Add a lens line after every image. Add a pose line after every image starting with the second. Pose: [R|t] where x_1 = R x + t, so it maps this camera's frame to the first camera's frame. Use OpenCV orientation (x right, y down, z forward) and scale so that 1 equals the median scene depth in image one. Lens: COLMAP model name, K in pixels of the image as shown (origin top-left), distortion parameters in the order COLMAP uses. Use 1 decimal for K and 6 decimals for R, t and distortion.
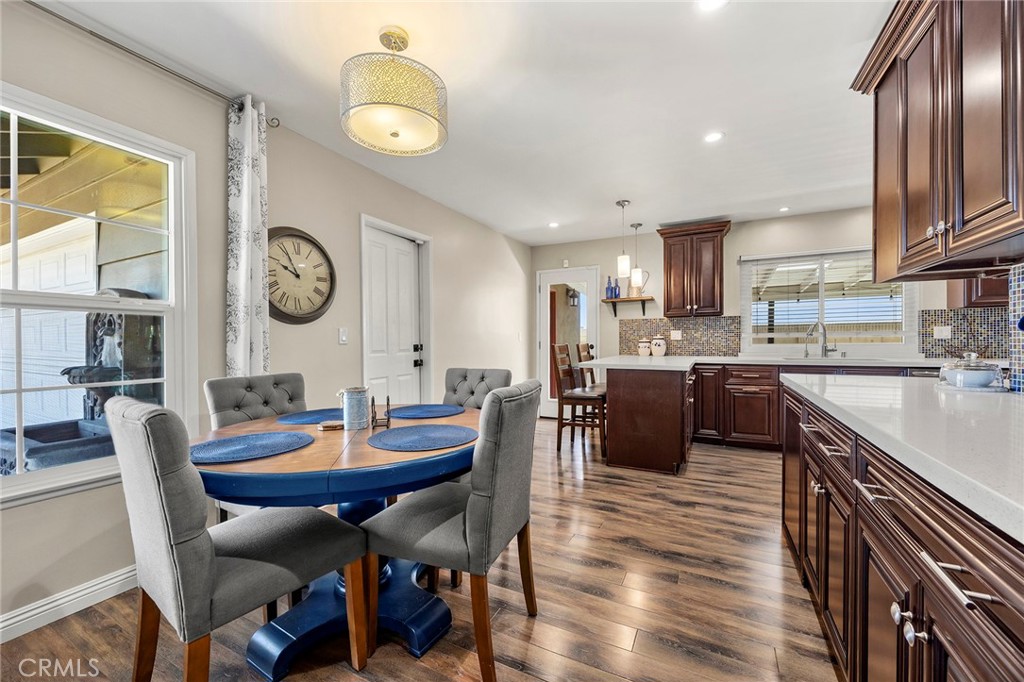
lens RADIAL K [[398.7, 0, 512.0], [0, 398.7, 341.0], [0, 0, 1]] dist [0.000033, 0.000026]
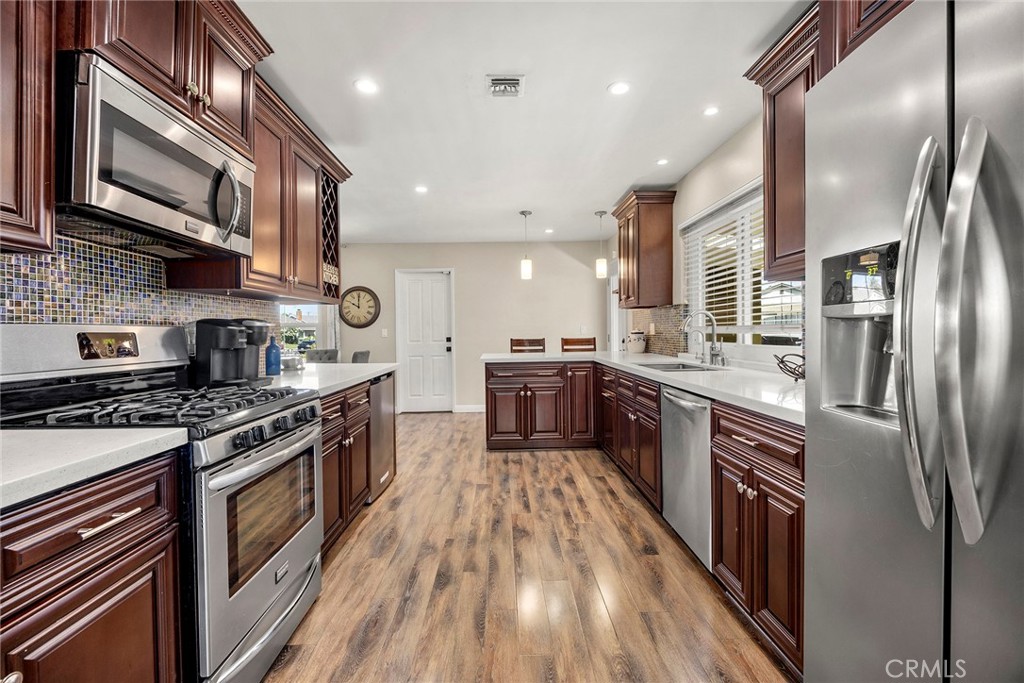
lens RADIAL K [[420.1, 0, 512.0], [0, 420.1, 341.5], [0, 0, 1]] dist [-0.000152, -0.000007]
pose [[0.484448, 0.021409, -0.874558, 1.317858], [0.007655, 0.999558, 0.028710, -0.020220], [0.874787, -0.020603, 0.484070, 0.400336]]
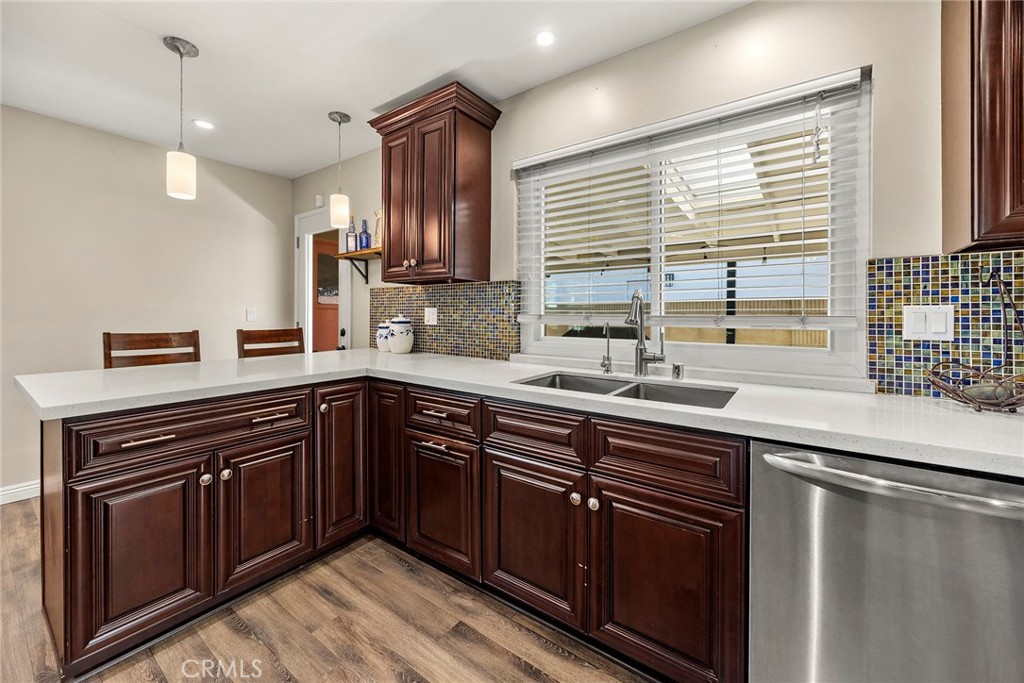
lens RADIAL K [[402.6, 0, 508.8], [0, 402.6, 316.6], [0, 0, 1]] dist [0.000512, 0.000066]
pose [[0.987560, 0.012900, -0.156716, 0.764046], [-0.012040, 0.999907, 0.006437, -0.024101], [0.156784, -0.004470, 0.987623, 0.589847]]
